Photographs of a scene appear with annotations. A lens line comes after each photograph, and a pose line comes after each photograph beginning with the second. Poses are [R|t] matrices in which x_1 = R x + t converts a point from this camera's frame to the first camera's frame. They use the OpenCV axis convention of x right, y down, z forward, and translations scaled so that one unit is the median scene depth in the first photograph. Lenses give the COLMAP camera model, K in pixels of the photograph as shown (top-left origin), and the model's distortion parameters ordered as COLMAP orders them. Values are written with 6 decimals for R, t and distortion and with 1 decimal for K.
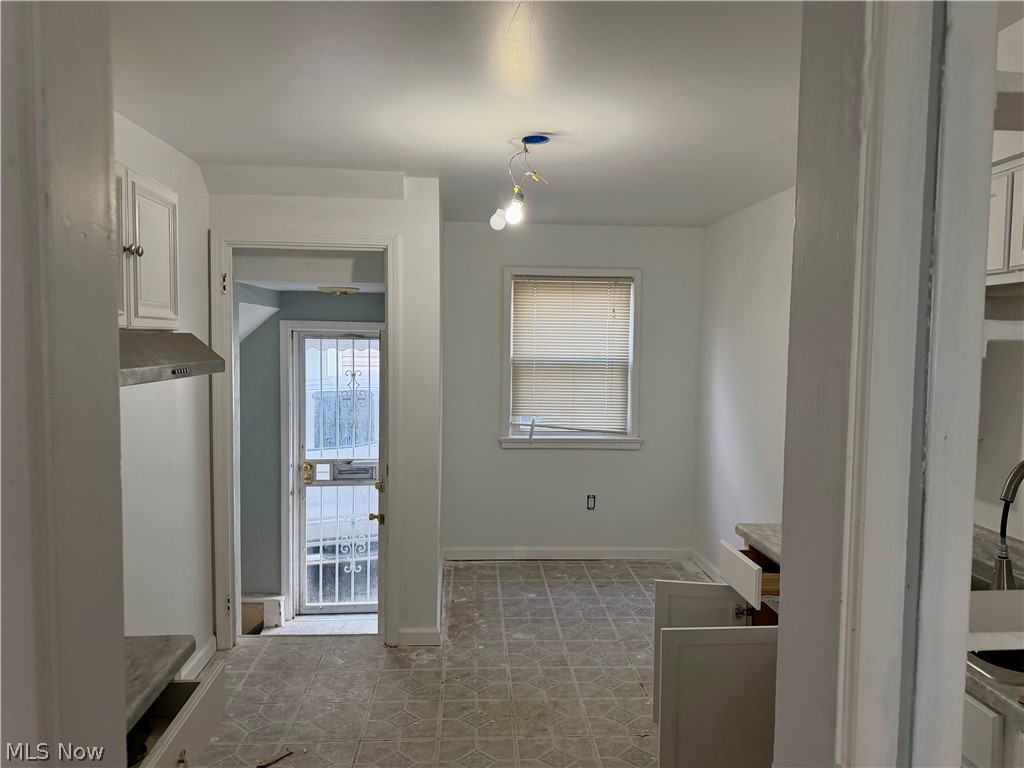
lens RADIAL K [[725.1, 0, 515.2], [0, 725.1, 378.8], [0, 0, 1]] dist [0.051013, -0.034387]
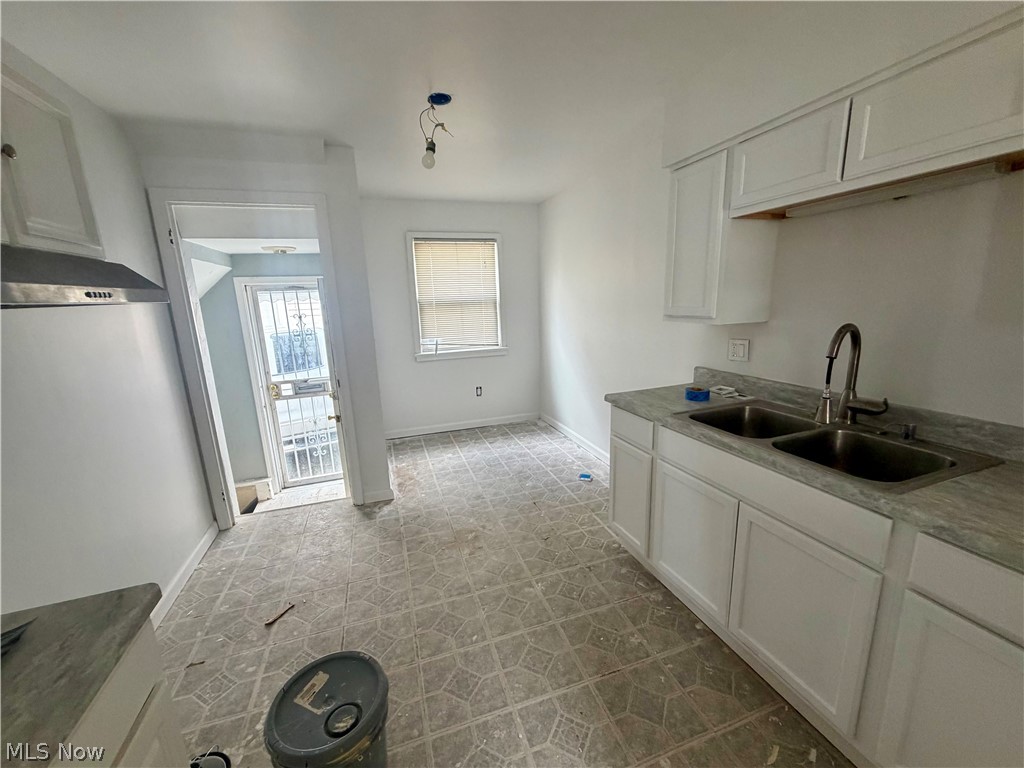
lens RADIAL K [[407.6, 0, 508.4], [0, 407.6, 384.8], [0, 0, 1]] dist [0.003975, -0.000234]
pose [[0.966431, -0.099580, 0.236844, -0.041966], [0.062028, 0.984998, 0.161034, 0.021198], [-0.249327, -0.140937, 0.958109, 0.159764]]
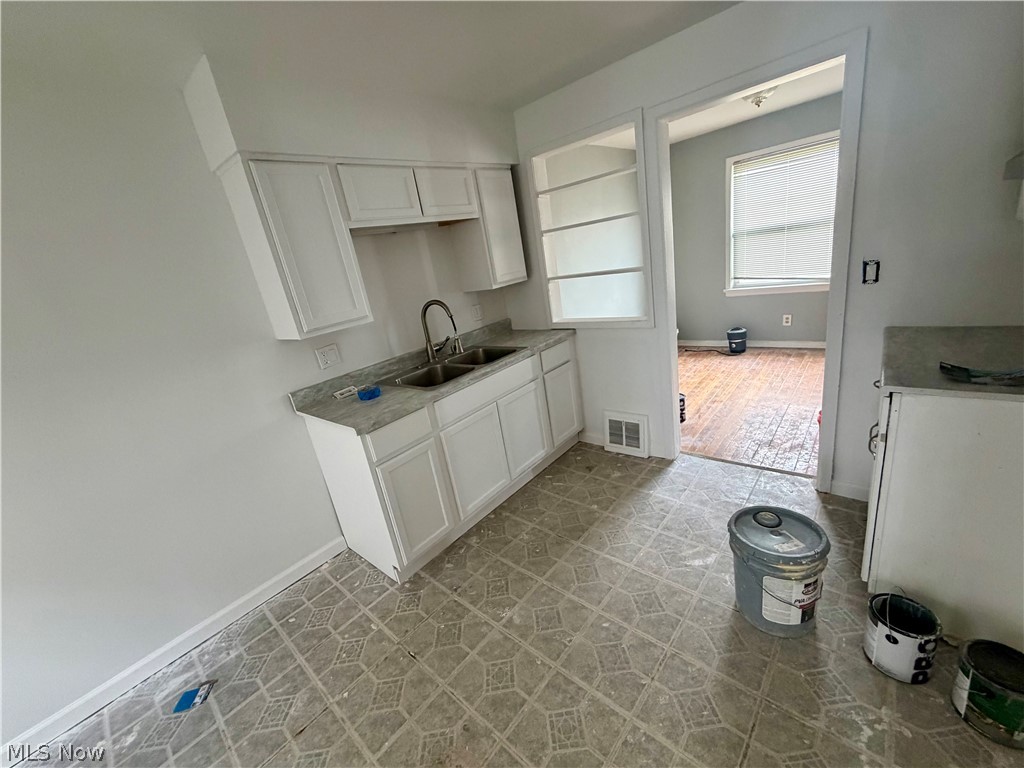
lens RADIAL K [[407.6, 0, 509.6], [0, 407.6, 383.9], [0, 0, 1]] dist [0.003975, -0.000234]
pose [[-0.692506, -0.117832, 0.711724, -0.183159], [0.195375, 0.919069, 0.342259, -0.022814], [-0.694453, 0.376070, -0.613439, 0.720208]]
